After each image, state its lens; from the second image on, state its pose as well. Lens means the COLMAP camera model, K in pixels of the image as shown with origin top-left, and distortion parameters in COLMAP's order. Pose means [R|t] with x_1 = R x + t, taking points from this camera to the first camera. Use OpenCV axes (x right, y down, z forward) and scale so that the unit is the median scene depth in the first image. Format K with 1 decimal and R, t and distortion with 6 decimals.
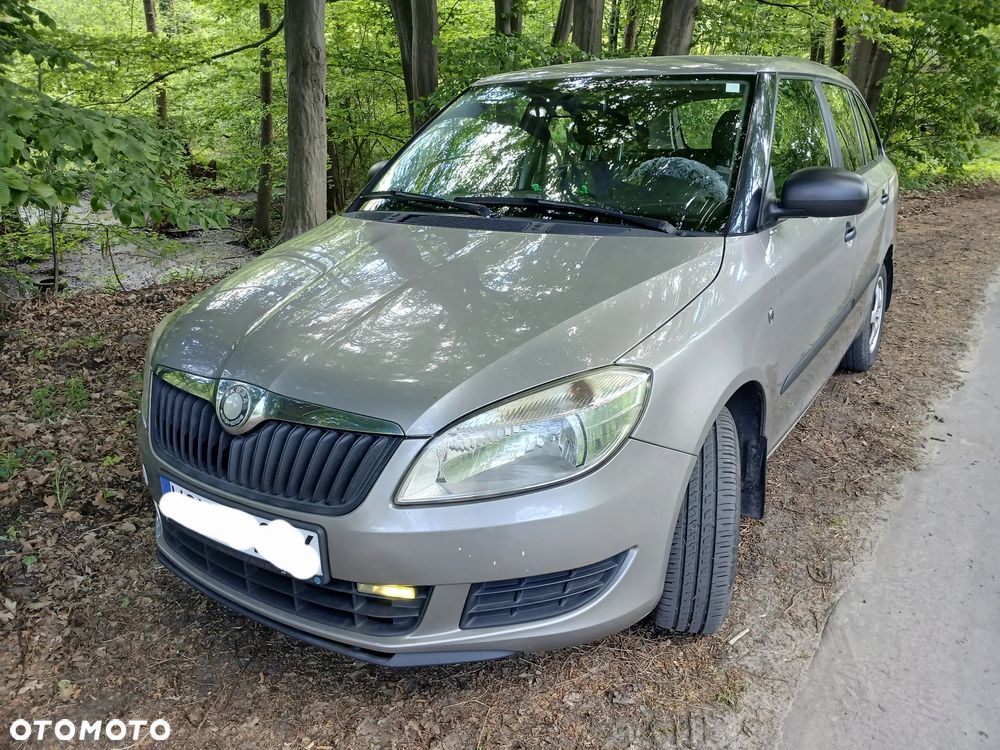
lens RADIAL K [[774.4, 0, 500.0], [0, 774.4, 375.0], [0, 0, 1]] dist [0.057428, -0.155233]
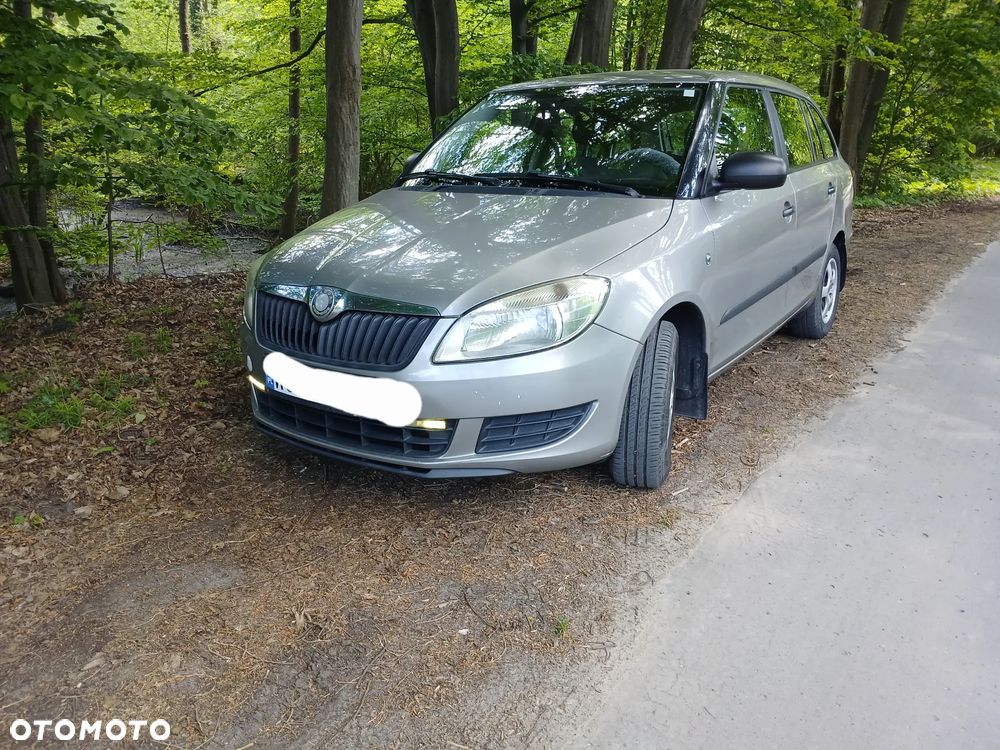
lens RADIAL K [[770.8, 0, 500.0], [0, 770.8, 375.0], [0, 0, 1]] dist [0.085465, -0.207006]
pose [[0.999753, 0.013719, -0.017462, 0.011438], [-0.014151, 0.999591, -0.024852, 0.140733], [0.017114, 0.025093, 0.999539, -0.297397]]
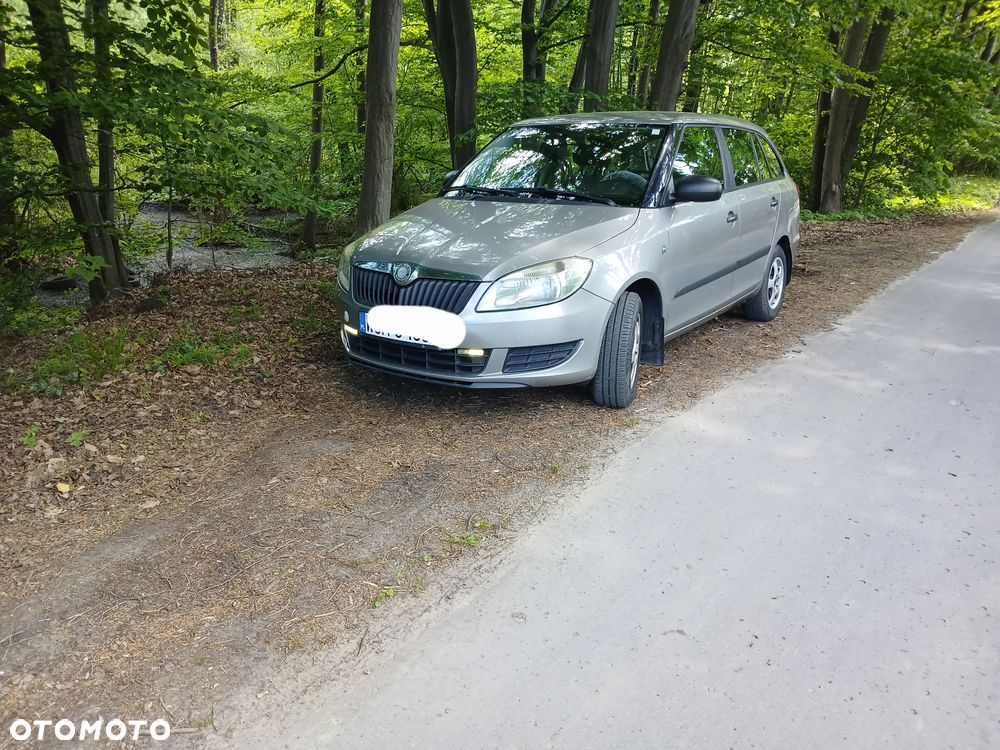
lens RADIAL K [[772.6, 0, 500.0], [0, 772.6, 375.0], [0, 0, 1]] dist [0.100123, -0.257983]
pose [[0.999340, 0.028921, -0.021988, -0.006652], [-0.029704, 0.998905, -0.036146, 0.271701], [0.020918, 0.036775, 0.999105, -0.797245]]
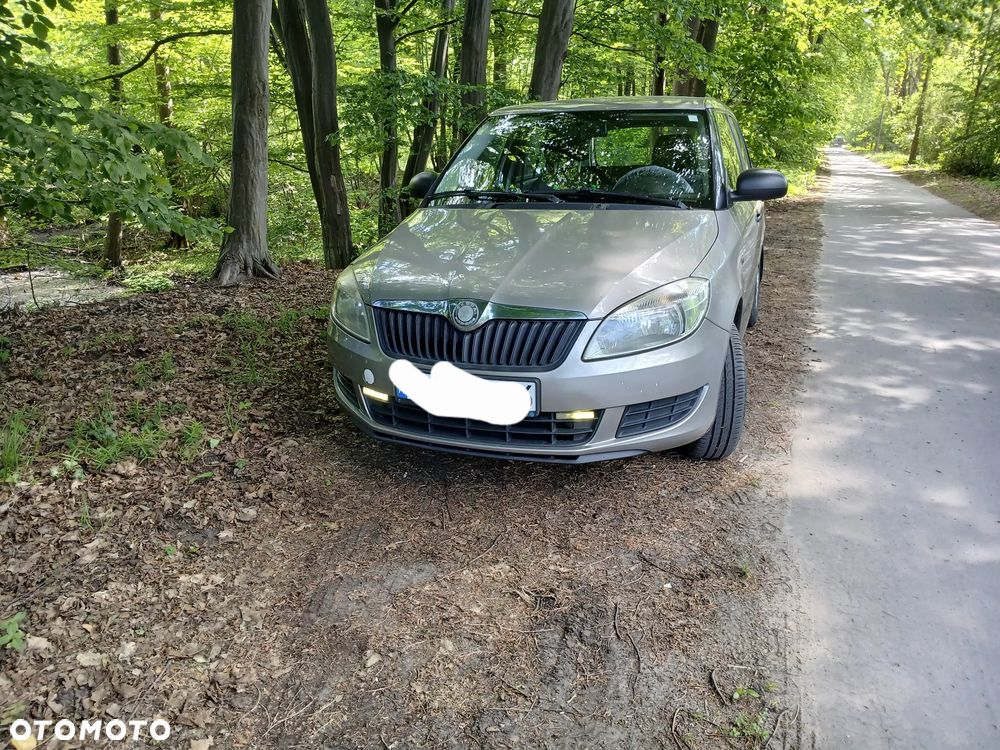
lens RADIAL K [[772.6, 0, 500.0], [0, 772.6, 375.0], [0, 0, 1]] dist [0.100123, -0.257983]
pose [[0.974896, -0.059891, 0.214455, -0.420078], [0.068001, 0.997215, -0.030634, 0.148043], [-0.212023, 0.044448, 0.976253, -0.374442]]
